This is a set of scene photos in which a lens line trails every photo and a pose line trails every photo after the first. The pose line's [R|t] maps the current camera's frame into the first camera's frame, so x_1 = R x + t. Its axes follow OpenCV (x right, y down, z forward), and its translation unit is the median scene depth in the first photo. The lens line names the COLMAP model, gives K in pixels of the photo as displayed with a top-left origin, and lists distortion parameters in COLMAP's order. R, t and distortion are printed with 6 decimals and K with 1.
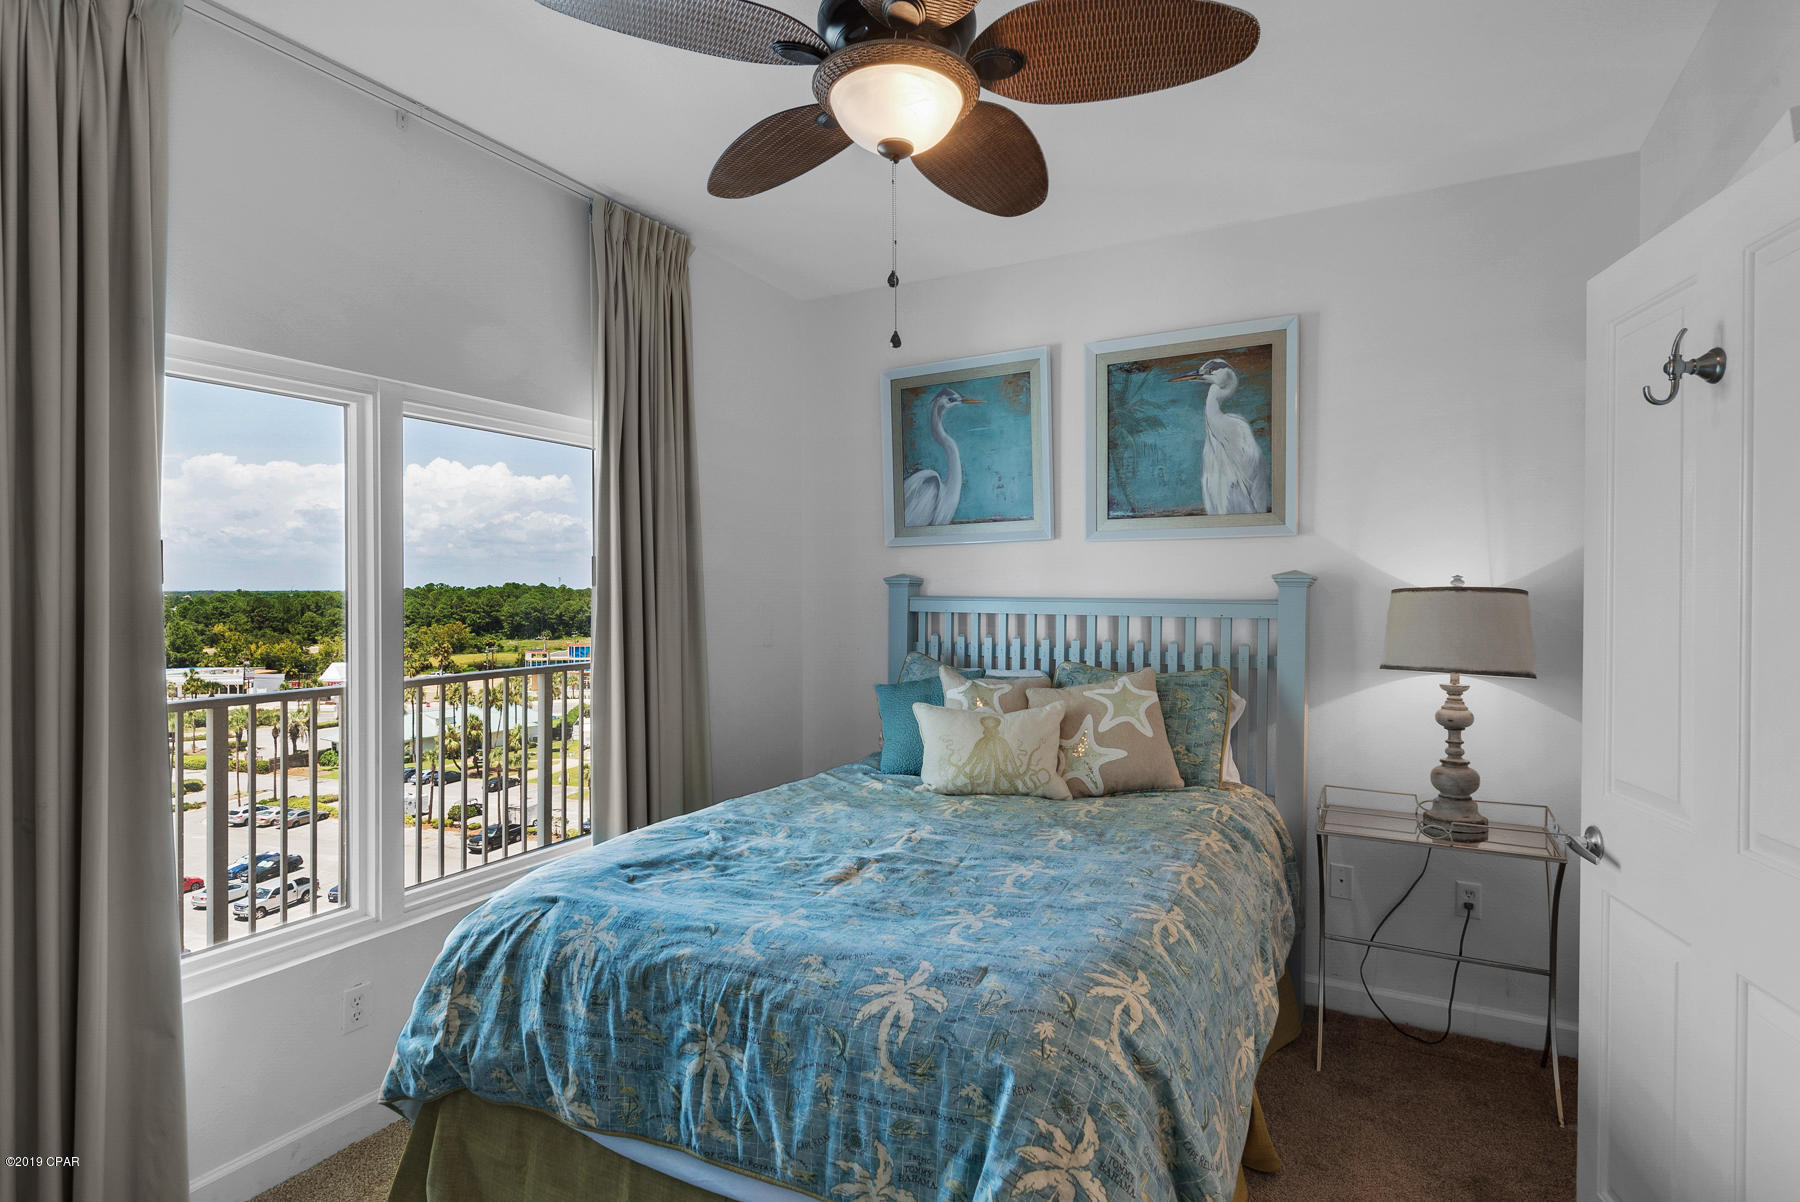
lens RADIAL K [[939.7, 0, 884.0], [0, 939.7, 599.3], [0, 0, 1]] dist [-0.004222, -0.000192]
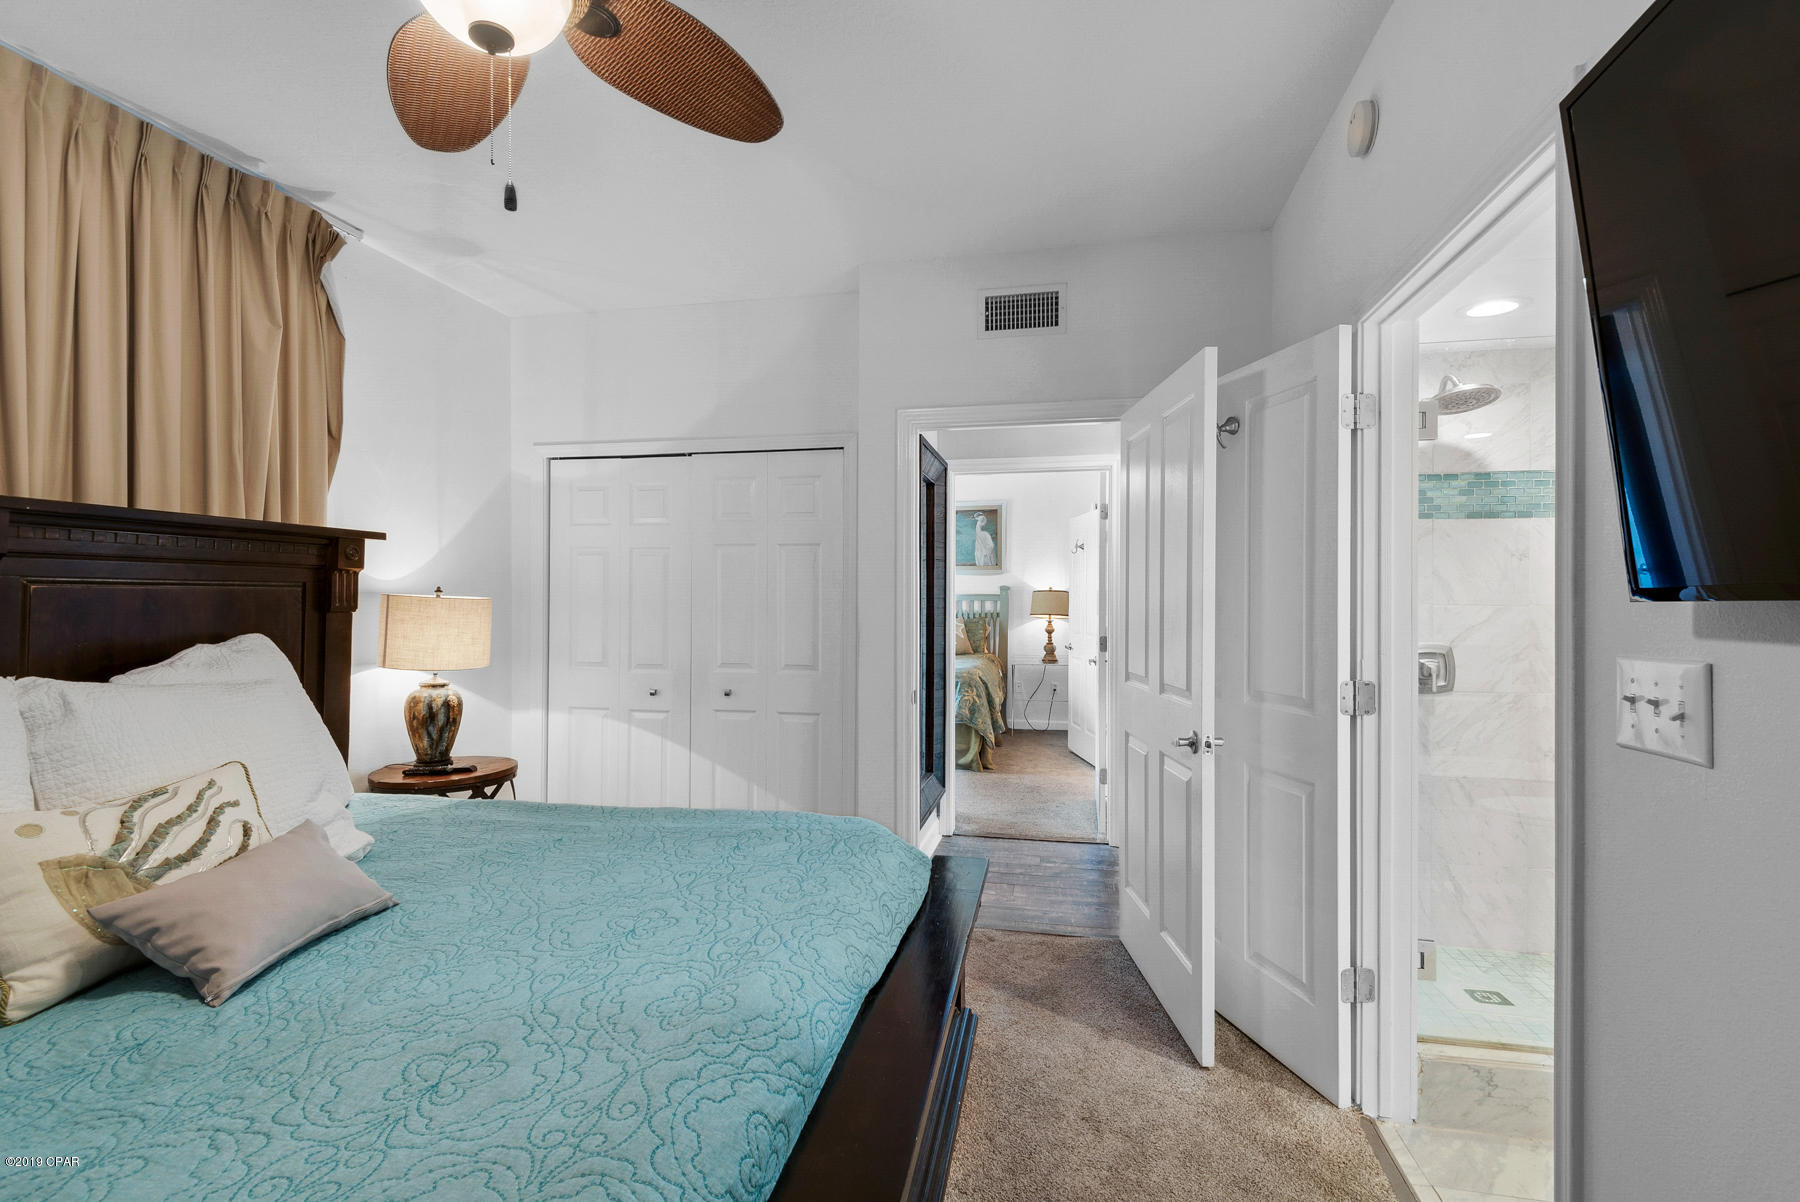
lens RADIAL K [[826.0, 0, 903.0], [0, 826.0, 598.3], [0, 0, 1]] dist [0.022874, -0.009958]
pose [[0.954528, -0.002283, 0.298113, -0.716238], [0.004997, 0.999953, -0.008340, 0.033731], [-0.298080, 0.009450, 0.954494, -1.542596]]
